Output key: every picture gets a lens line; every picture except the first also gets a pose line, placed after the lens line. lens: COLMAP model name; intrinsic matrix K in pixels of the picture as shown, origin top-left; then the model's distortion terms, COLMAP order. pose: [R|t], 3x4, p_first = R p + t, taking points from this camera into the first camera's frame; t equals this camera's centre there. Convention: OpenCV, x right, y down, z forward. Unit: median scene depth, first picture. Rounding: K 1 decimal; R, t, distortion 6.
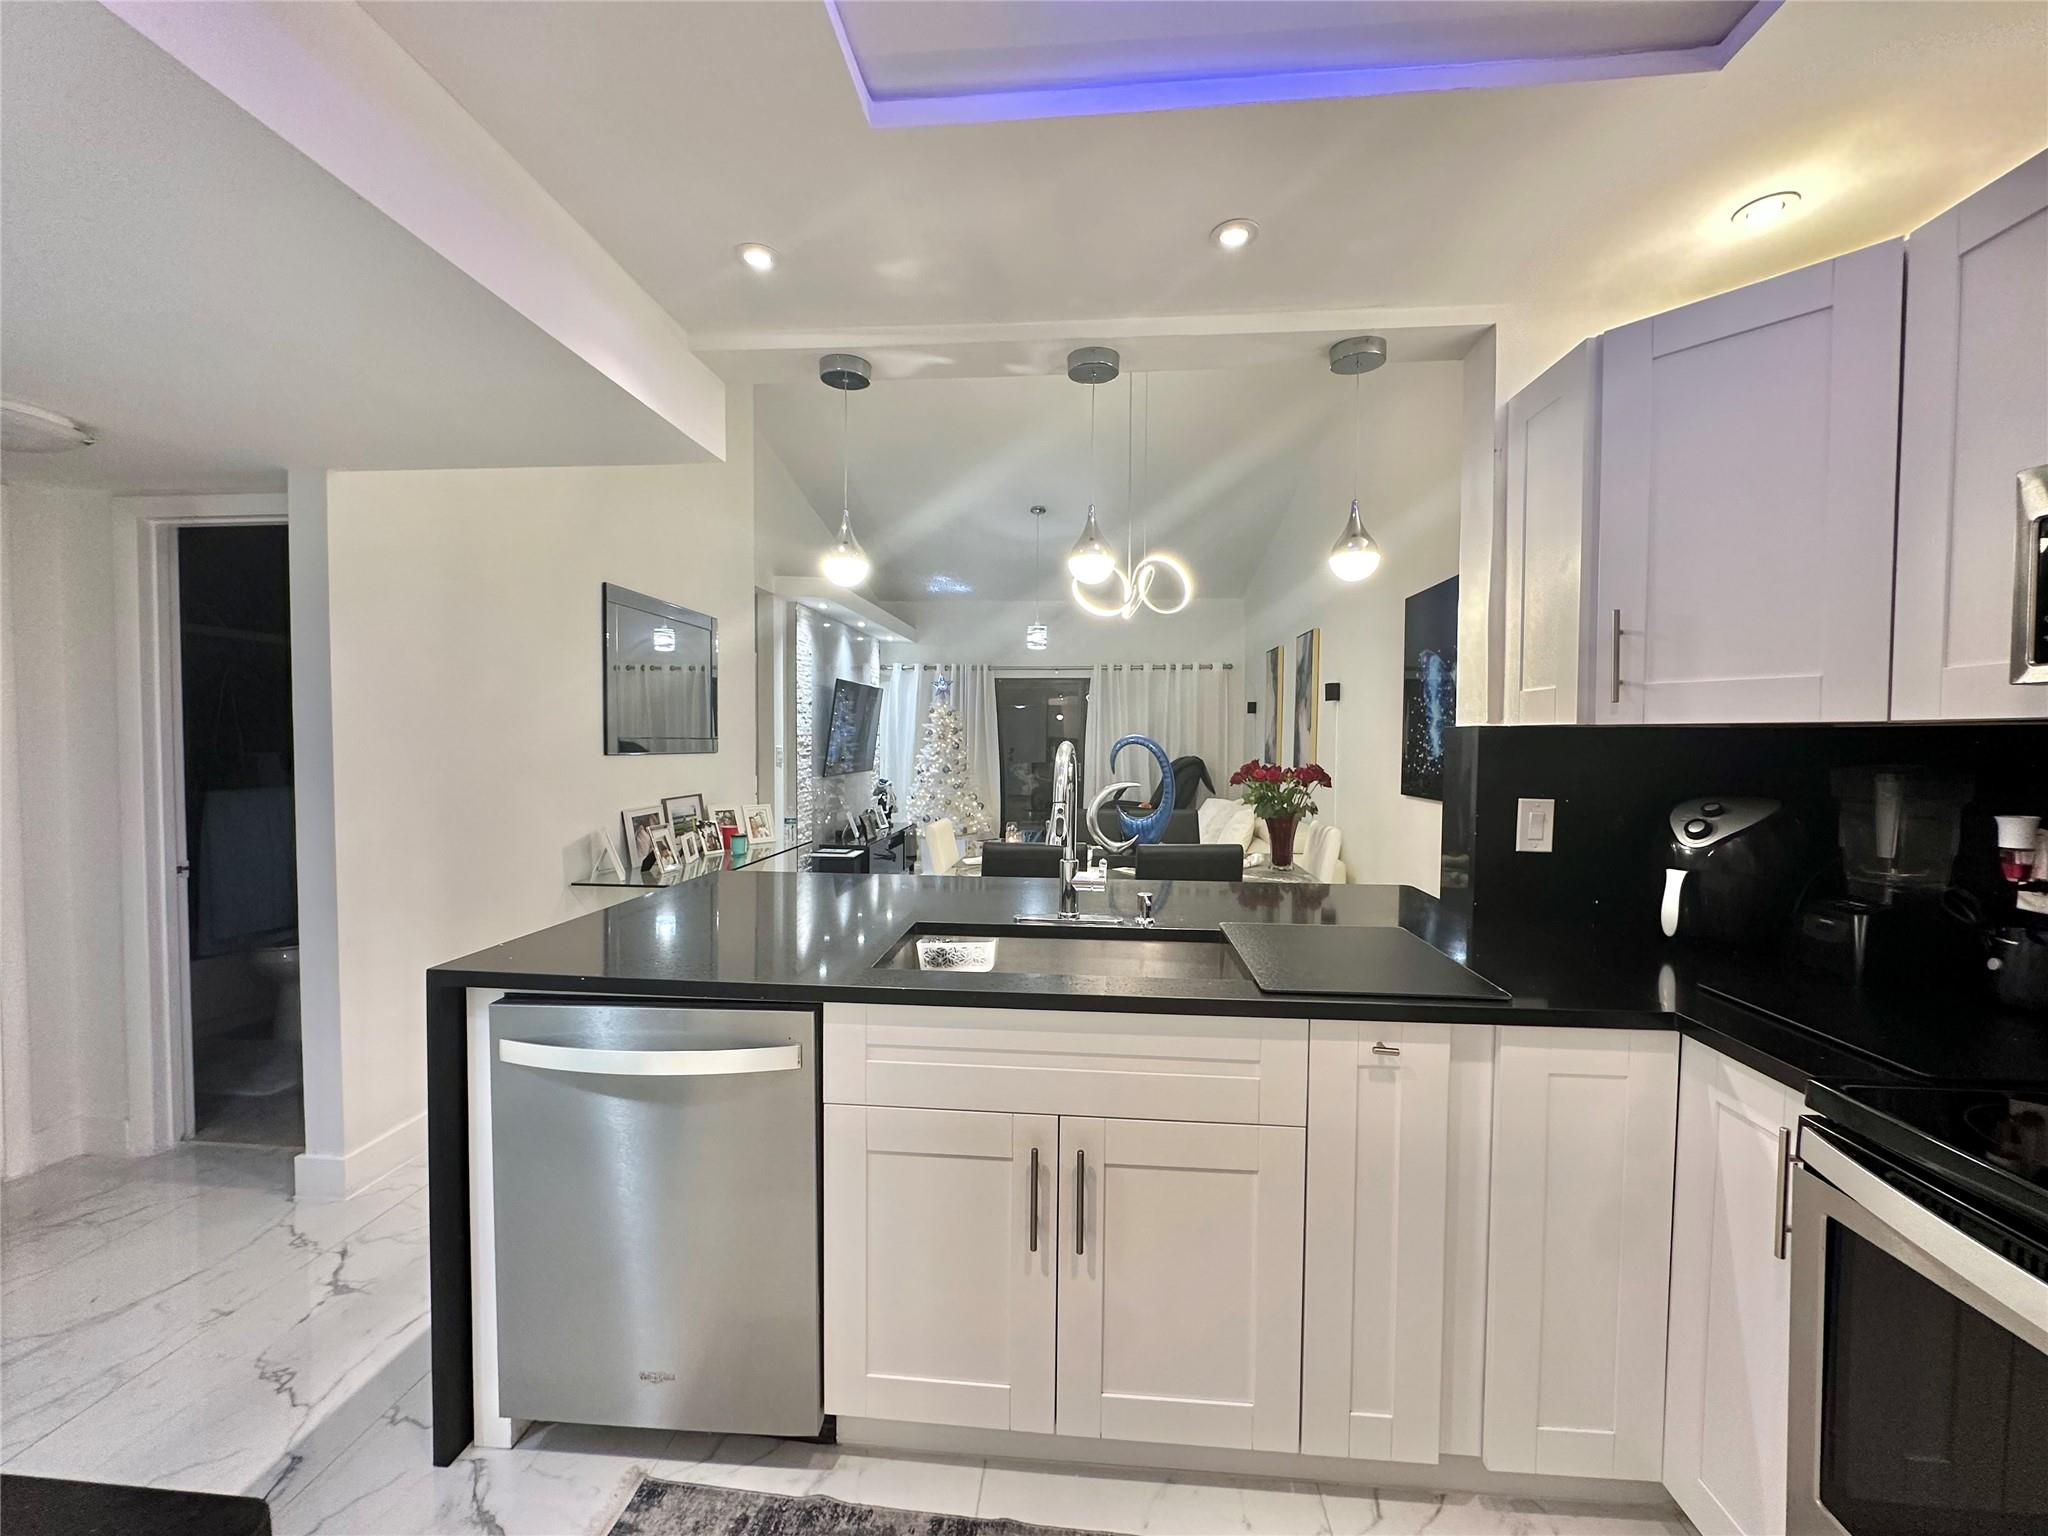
lens RADIAL K [[817.9, 0, 1027.2], [0, 817.9, 769.0], [0, 0, 1]] dist [-0.007006, 0.000763]
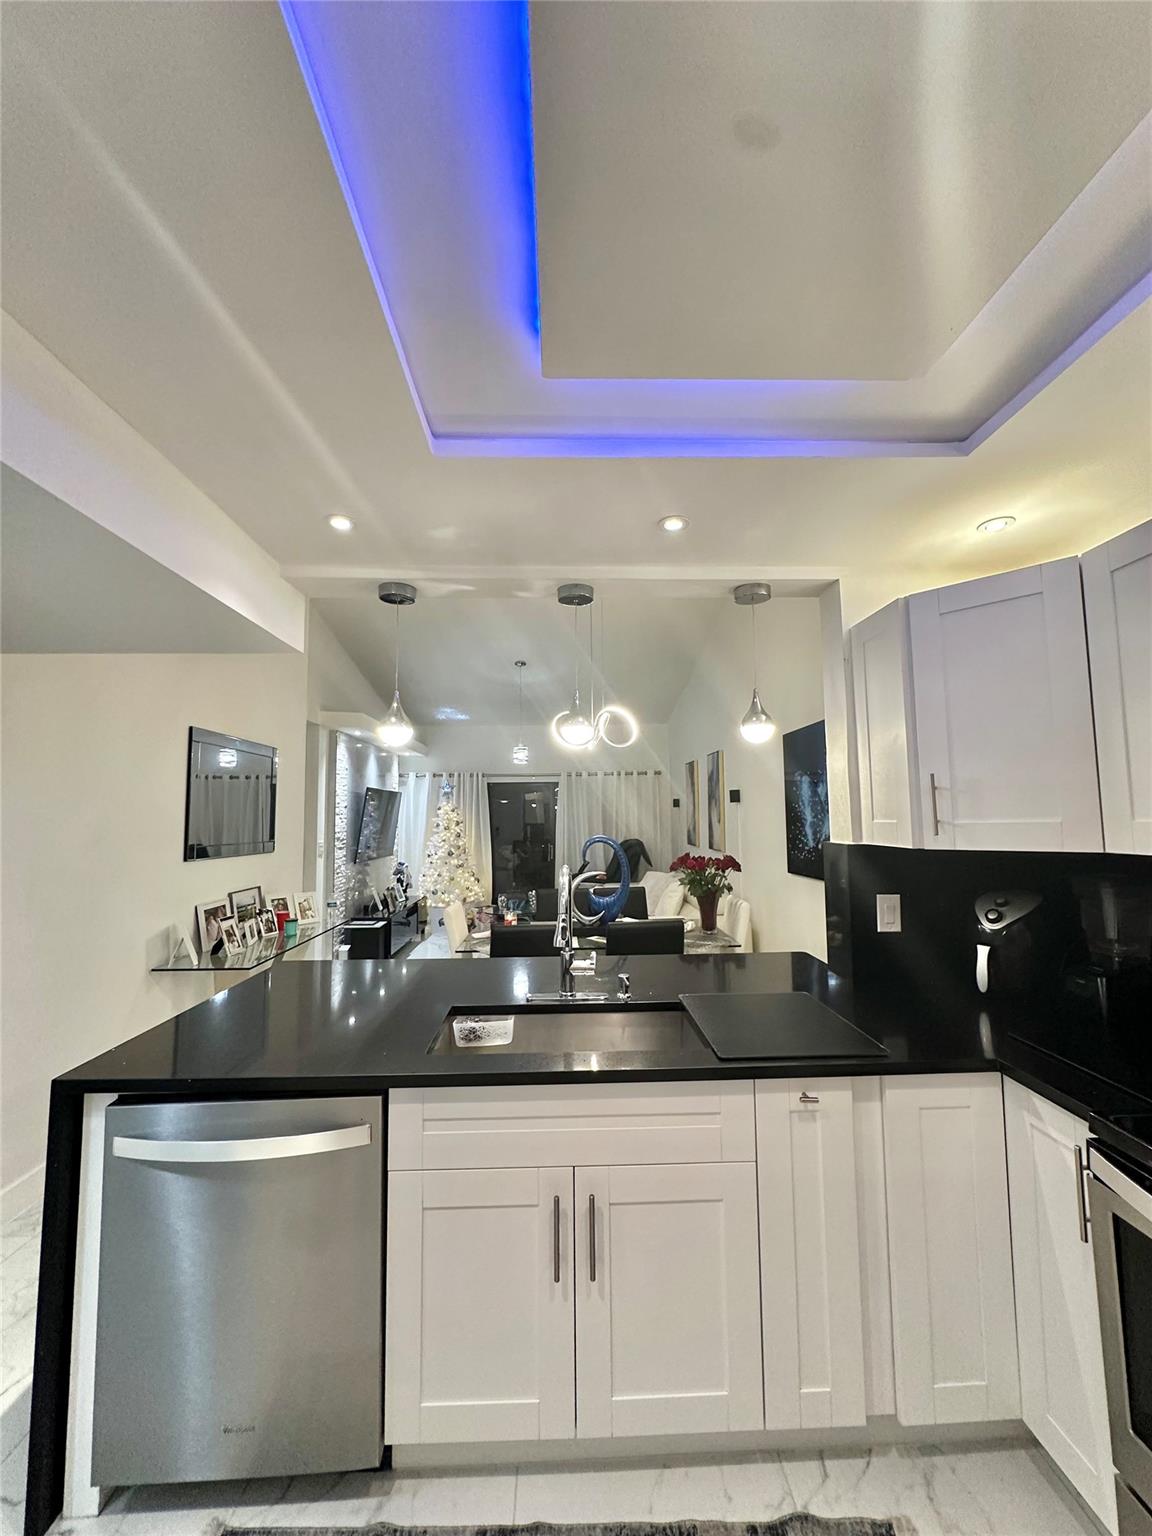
lens RADIAL K [[613.4, 0, 578.1], [0, 613.4, 766.4], [0, 0, 1]] dist [-0.007006, 0.000763]
pose [[0.992763, -0.007408, 0.119861, -0.058074], [0.021439, 0.992995, -0.116199, -0.086344], [-0.118161, 0.117928, 0.985967, -0.037710]]
